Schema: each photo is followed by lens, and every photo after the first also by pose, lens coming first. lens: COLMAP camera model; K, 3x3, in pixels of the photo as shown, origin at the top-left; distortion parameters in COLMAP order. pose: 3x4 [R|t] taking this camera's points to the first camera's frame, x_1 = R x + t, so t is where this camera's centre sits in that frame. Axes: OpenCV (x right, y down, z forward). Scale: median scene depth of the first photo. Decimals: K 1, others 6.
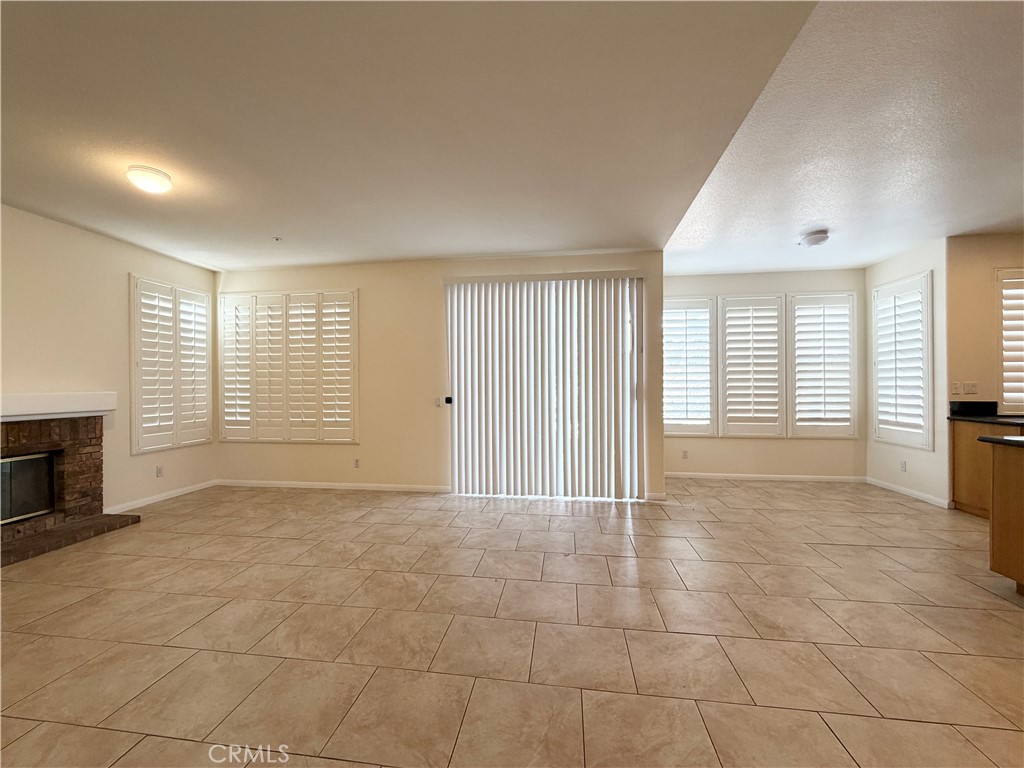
lens RADIAL K [[410.3, 0, 509.8], [0, 410.3, 387.3], [0, 0, 1]] dist [0.002299, -0.000554]
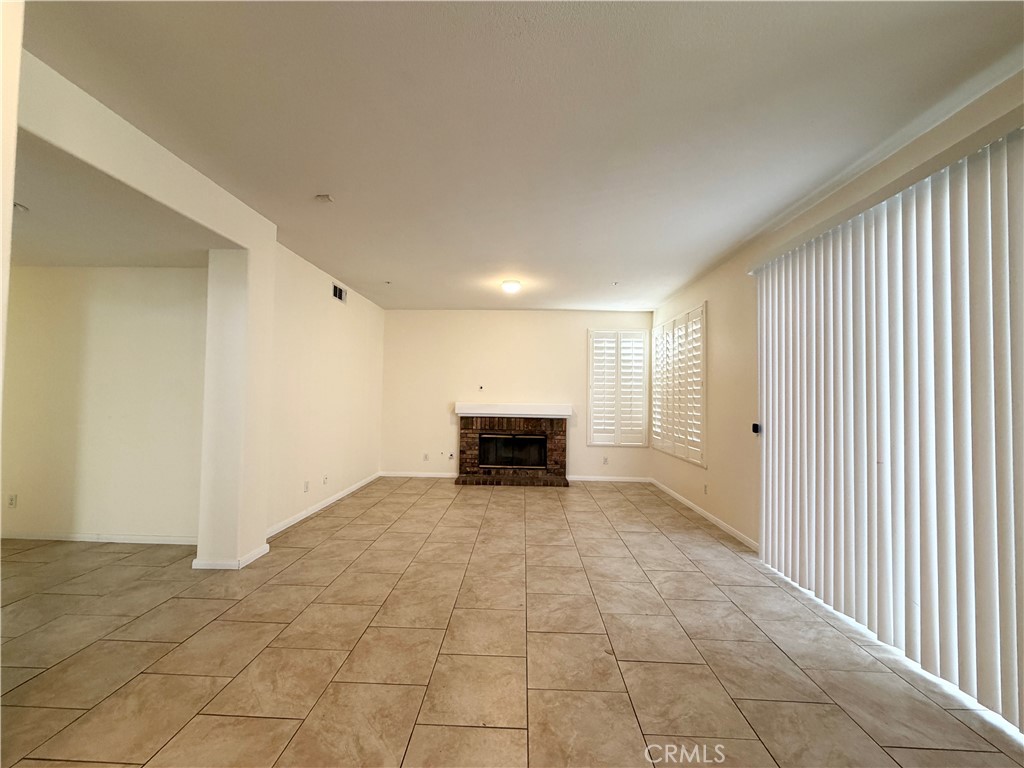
lens RADIAL K [[410.3, 0, 506.5], [0, 410.3, 383.9], [0, 0, 1]] dist [0.002299, -0.000554]
pose [[0.101478, -0.025076, -0.994522, 0.595909], [-0.024271, 0.999322, -0.027674, -0.017684], [0.994542, 0.026946, 0.100801, 0.535149]]
